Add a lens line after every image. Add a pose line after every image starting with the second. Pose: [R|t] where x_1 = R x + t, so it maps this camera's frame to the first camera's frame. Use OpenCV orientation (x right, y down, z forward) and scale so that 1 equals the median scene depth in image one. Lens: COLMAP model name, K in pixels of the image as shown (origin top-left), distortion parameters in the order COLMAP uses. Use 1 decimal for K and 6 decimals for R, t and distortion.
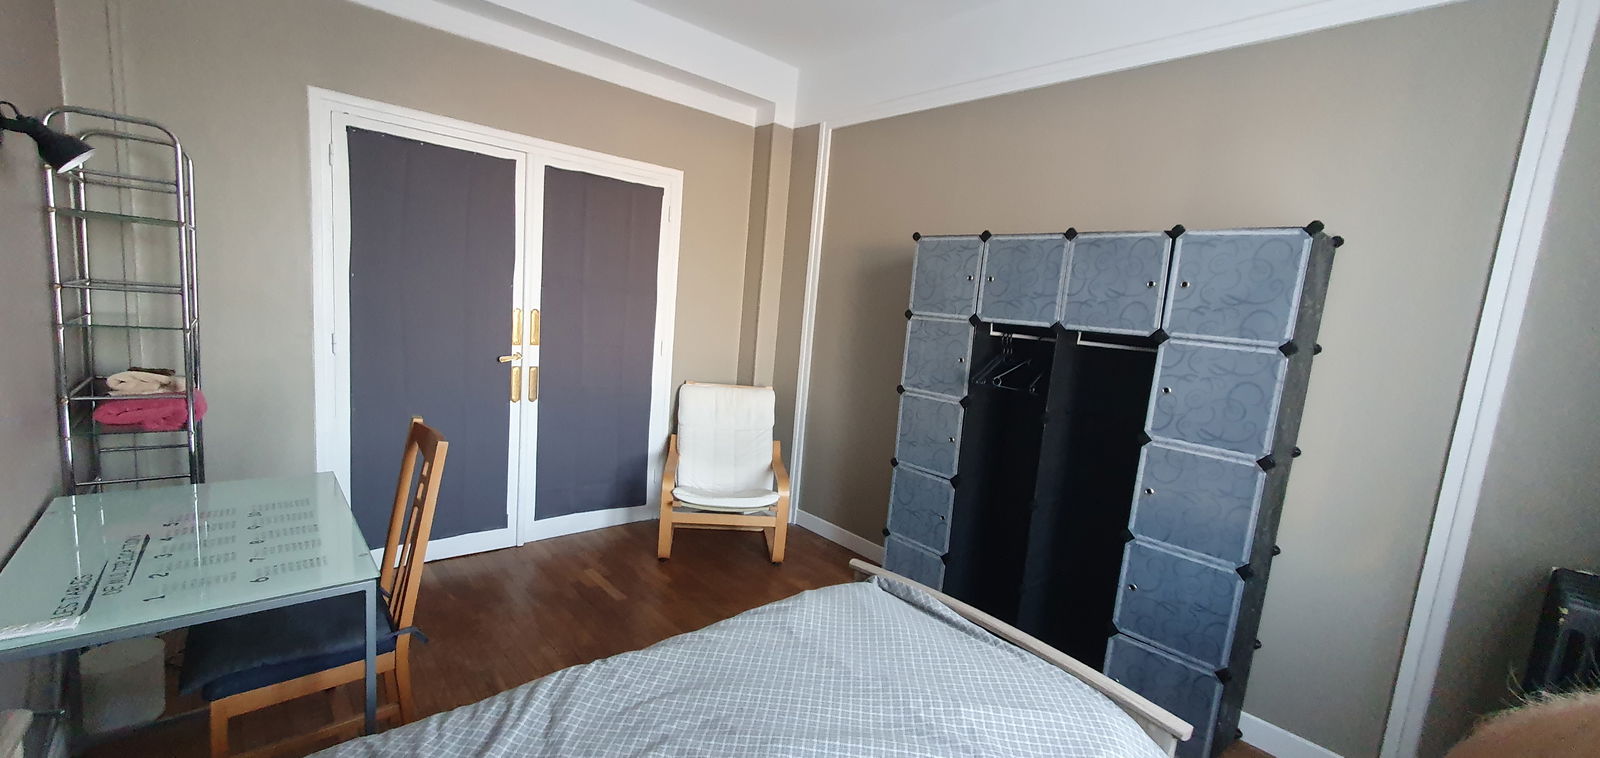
lens RADIAL K [[632.5, 0, 794.3], [0, 632.5, 393.0], [0, 0, 1]] dist [-0.000806, -0.000299]
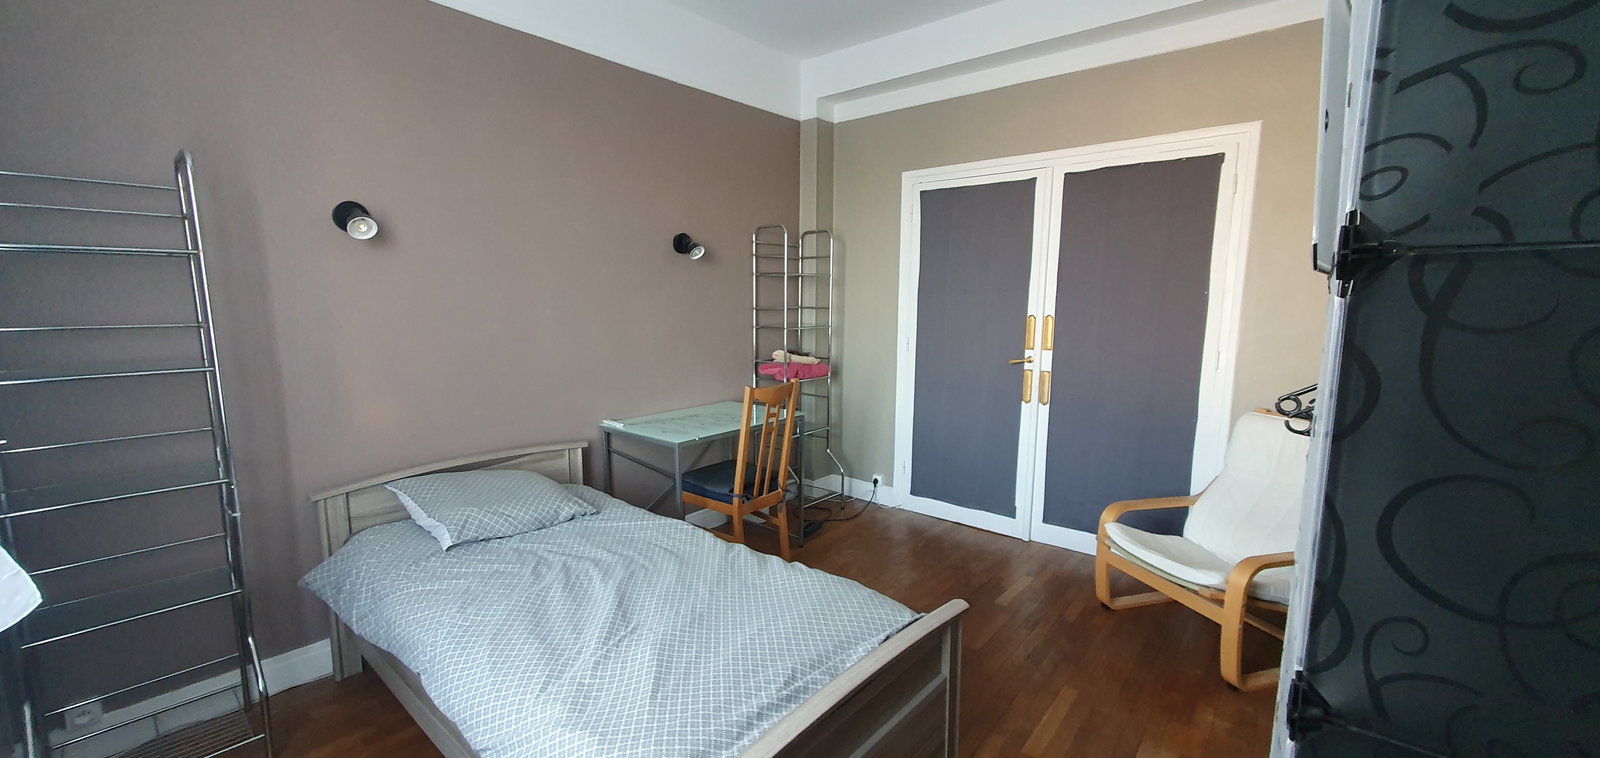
lens RADIAL K [[632.5, 0, 794.3], [0, 632.5, 393.0], [0, 0, 1]] dist [-0.000806, -0.000299]
pose [[0.136022, 0.069654, -0.988254, 0.562026], [-0.130494, 0.990094, 0.051823, -0.006503], [0.982074, 0.121912, 0.143764, 0.459702]]
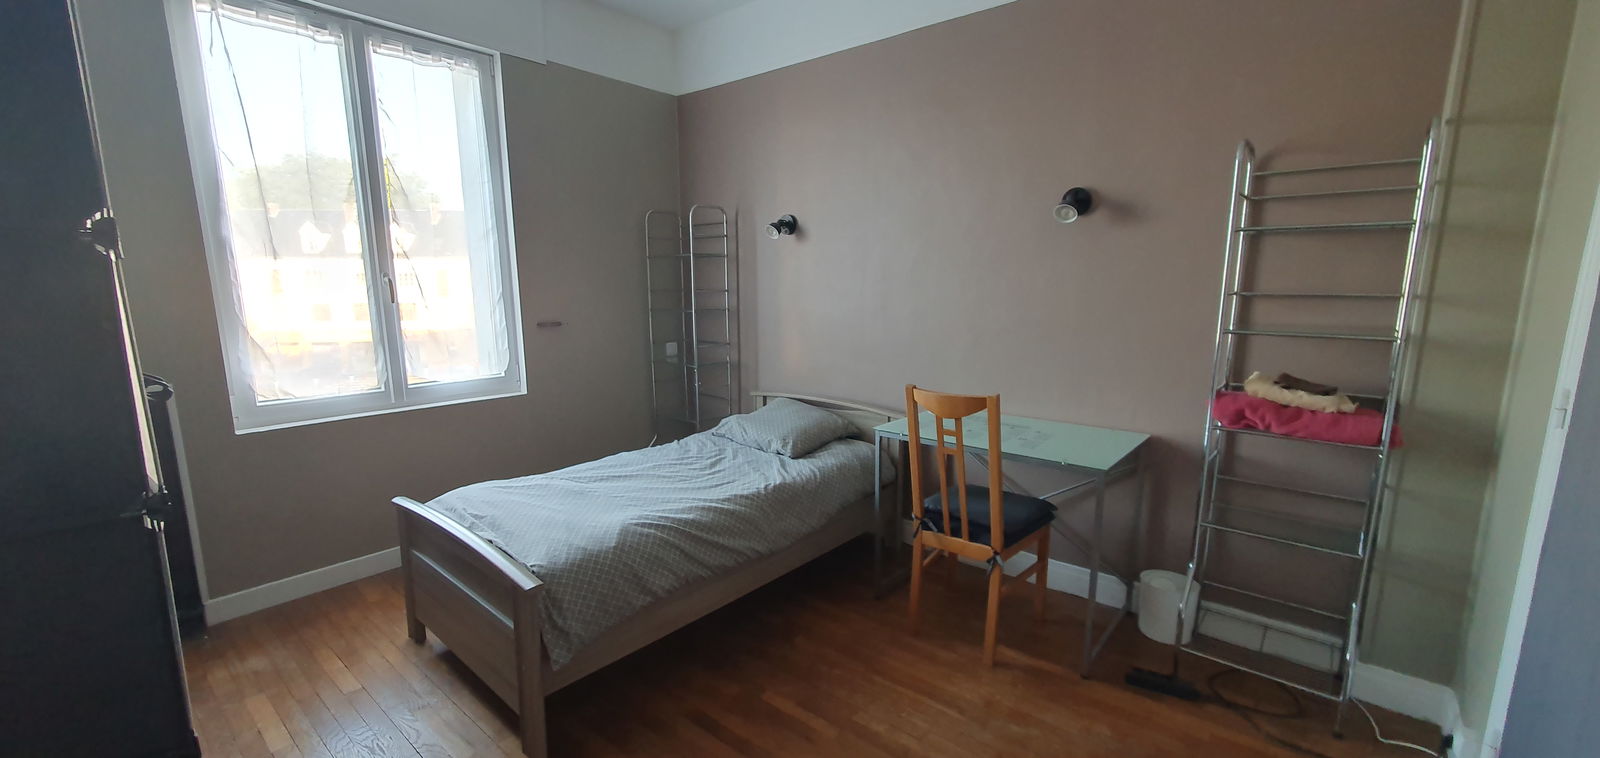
lens RADIAL K [[632.5, 0, 794.3], [0, 632.5, 393.0], [0, 0, 1]] dist [-0.000806, -0.000299]
pose [[-0.989465, -0.056816, -0.133159, -0.092213], [-0.094643, 0.949870, 0.297975, -0.152343], [0.109554, 0.307438, -0.945241, 1.186425]]
